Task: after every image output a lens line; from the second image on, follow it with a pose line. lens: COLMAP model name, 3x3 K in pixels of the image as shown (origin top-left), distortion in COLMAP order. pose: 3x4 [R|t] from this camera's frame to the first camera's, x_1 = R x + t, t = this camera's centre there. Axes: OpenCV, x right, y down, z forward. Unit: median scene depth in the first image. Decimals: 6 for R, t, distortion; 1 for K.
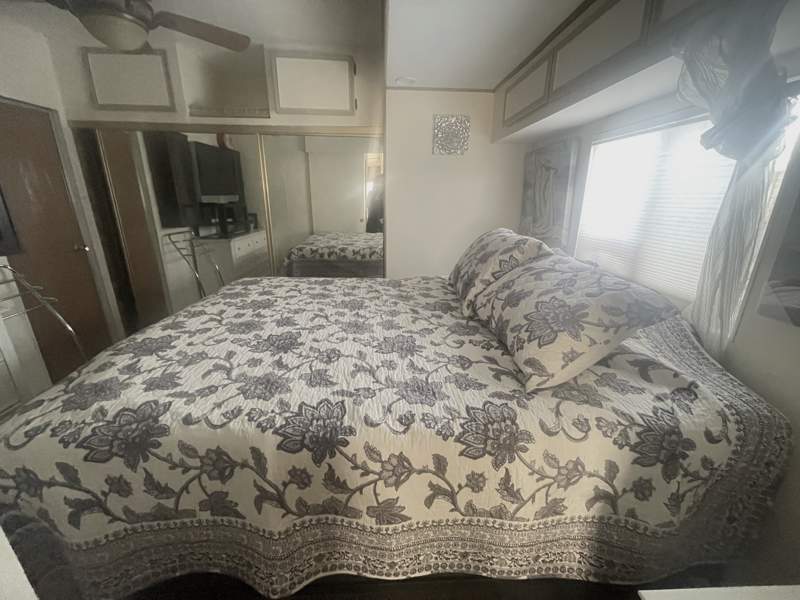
lens RADIAL K [[323.0, 0, 396.5], [0, 323.0, 297.4], [0, 0, 1]] dist [-0.002770, -0.000496]
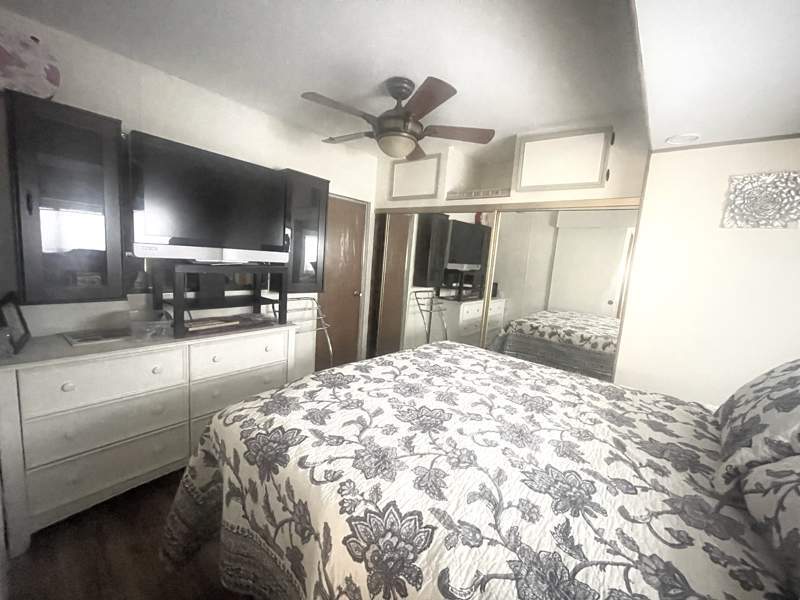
lens RADIAL K [[323.0, 0, 396.5], [0, 323.0, 297.4], [0, 0, 1]] dist [-0.002770, -0.000496]
pose [[0.739888, 0.129040, -0.660238, 0.115498], [-0.263999, 0.958397, -0.108534, -0.056085], [0.618765, 0.254606, 0.743173, 0.133268]]
